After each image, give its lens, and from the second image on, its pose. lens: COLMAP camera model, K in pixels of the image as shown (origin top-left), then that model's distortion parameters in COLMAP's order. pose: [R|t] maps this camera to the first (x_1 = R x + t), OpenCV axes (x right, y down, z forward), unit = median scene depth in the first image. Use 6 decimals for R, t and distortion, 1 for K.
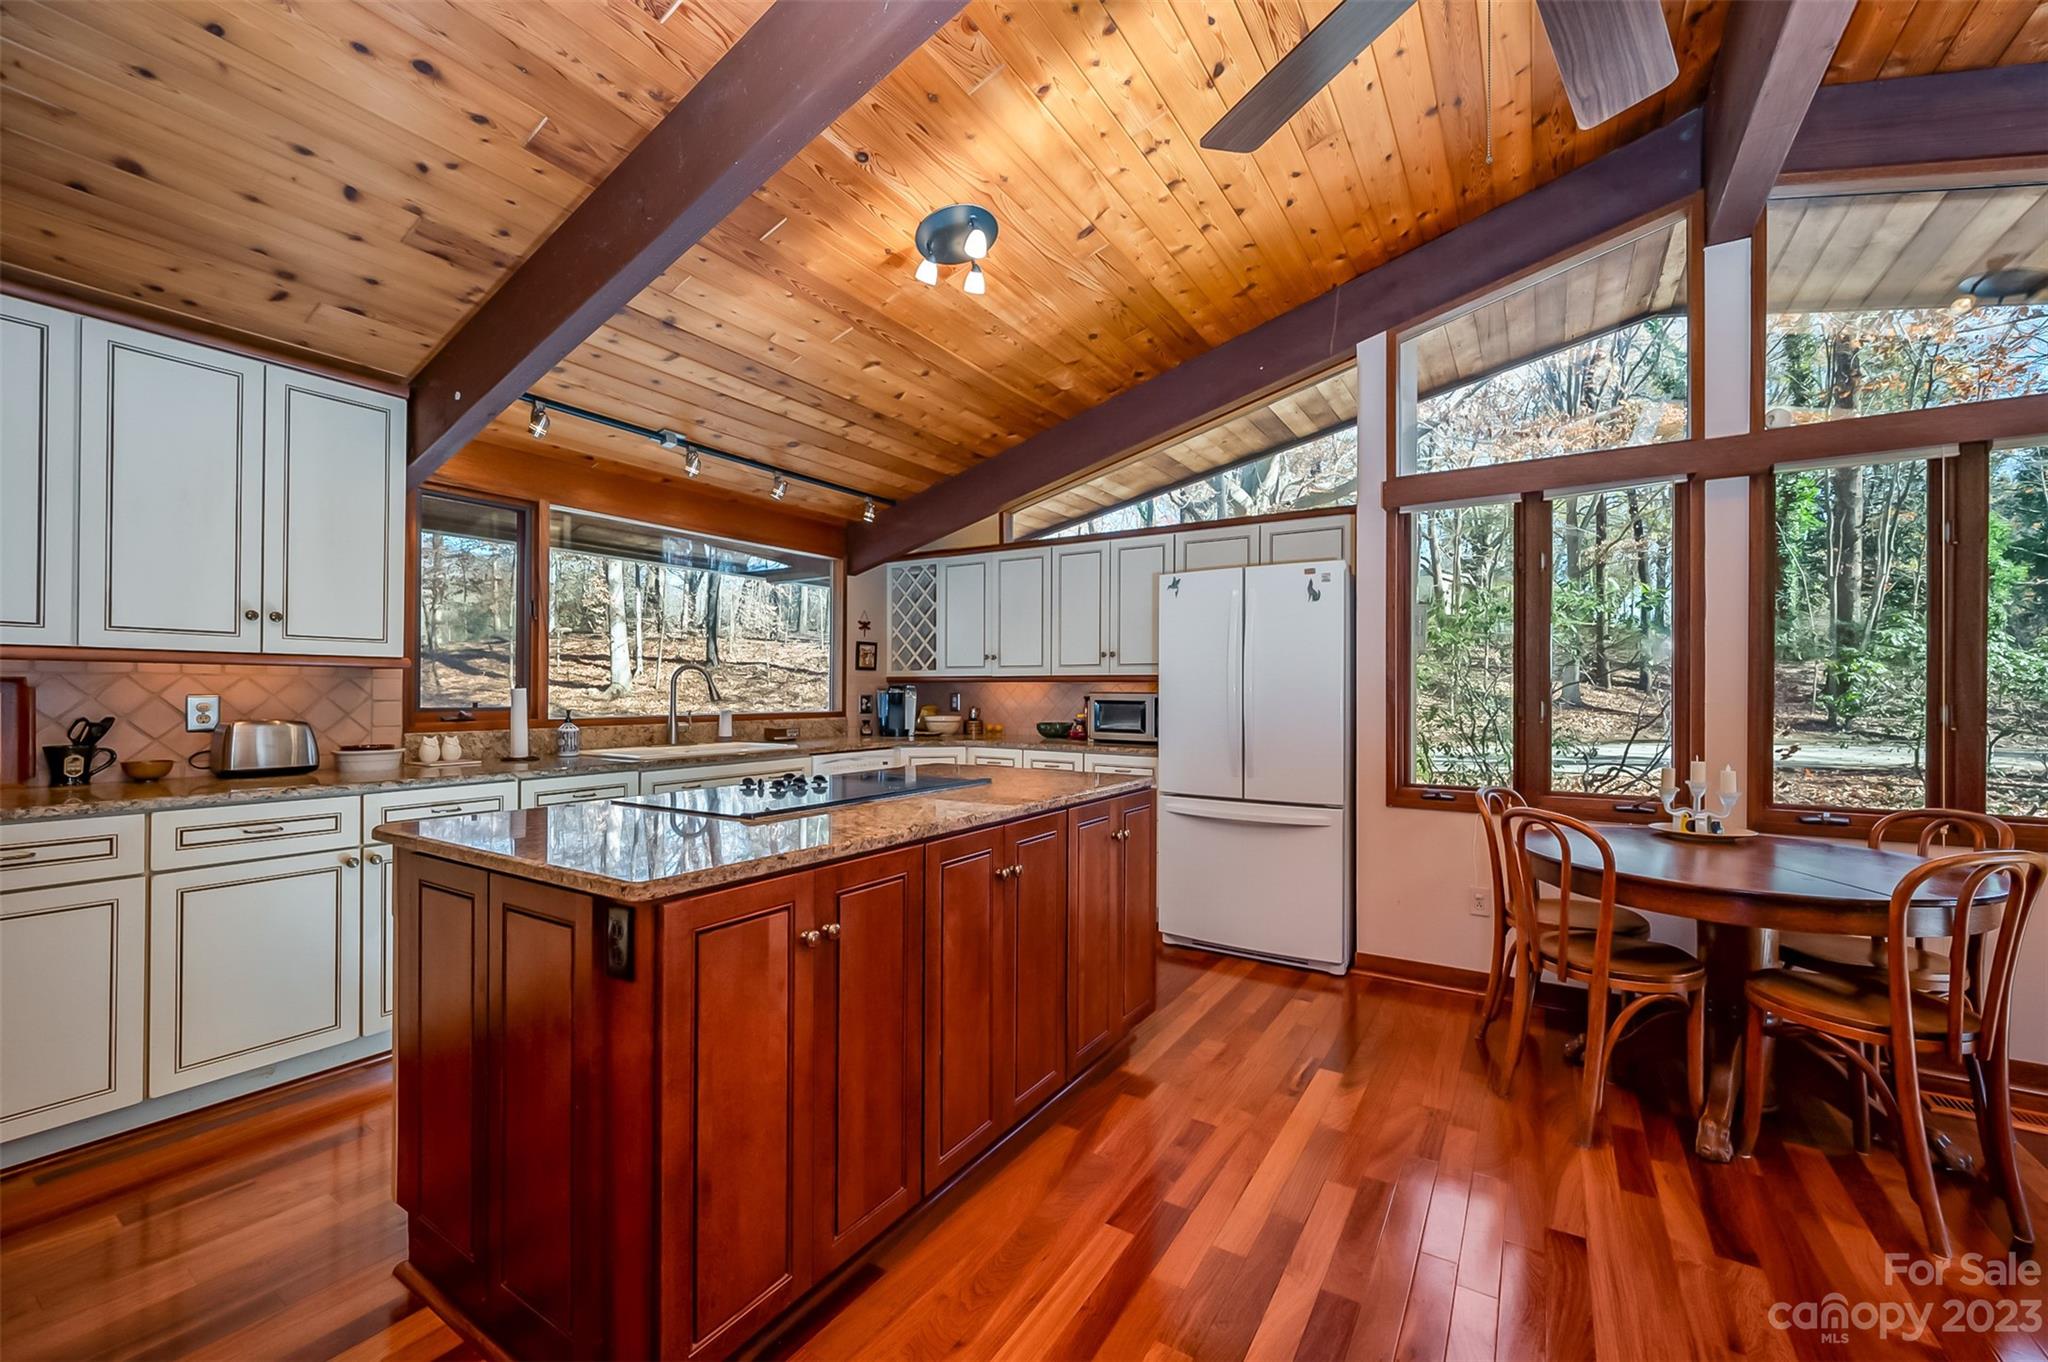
lens RADIAL K [[805.2, 0, 1027.9], [0, 805.2, 683.8], [0, 0, 1]] dist [-0.003819, 0.000077]
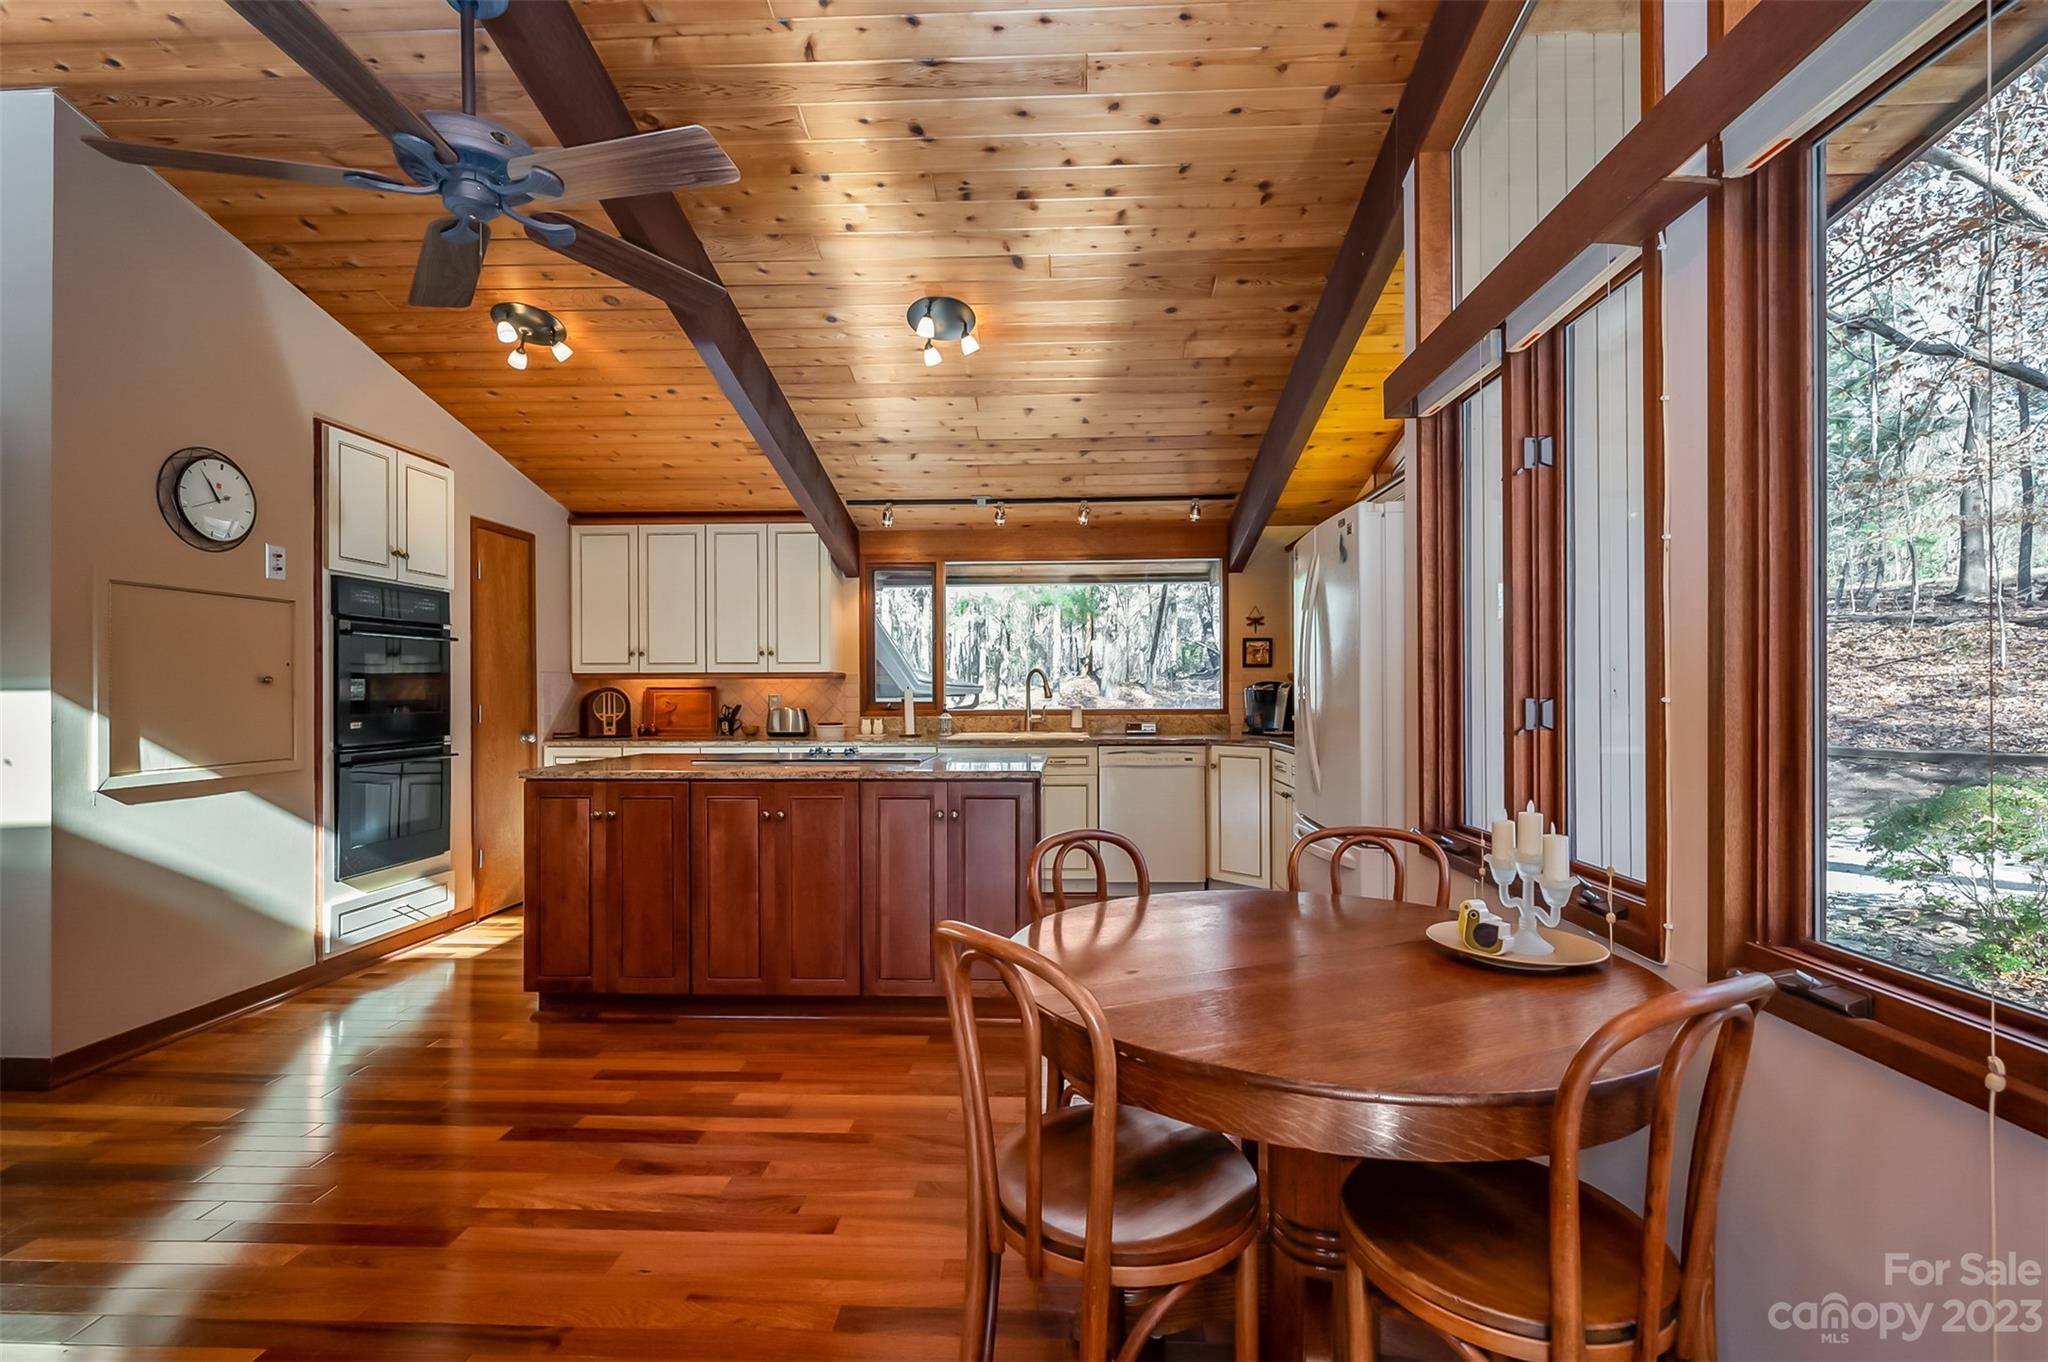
lens RADIAL K [[886.7, 0, 1024.5], [0, 886.7, 690.3], [0, 0, 1]] dist [-0.001069, -0.000017]
pose [[0.496109, -0.004482, -0.868249, 0.871830], [0.014438, 0.999891, 0.003089, 0.005537], [0.868140, -0.014068, 0.496120, 0.333272]]
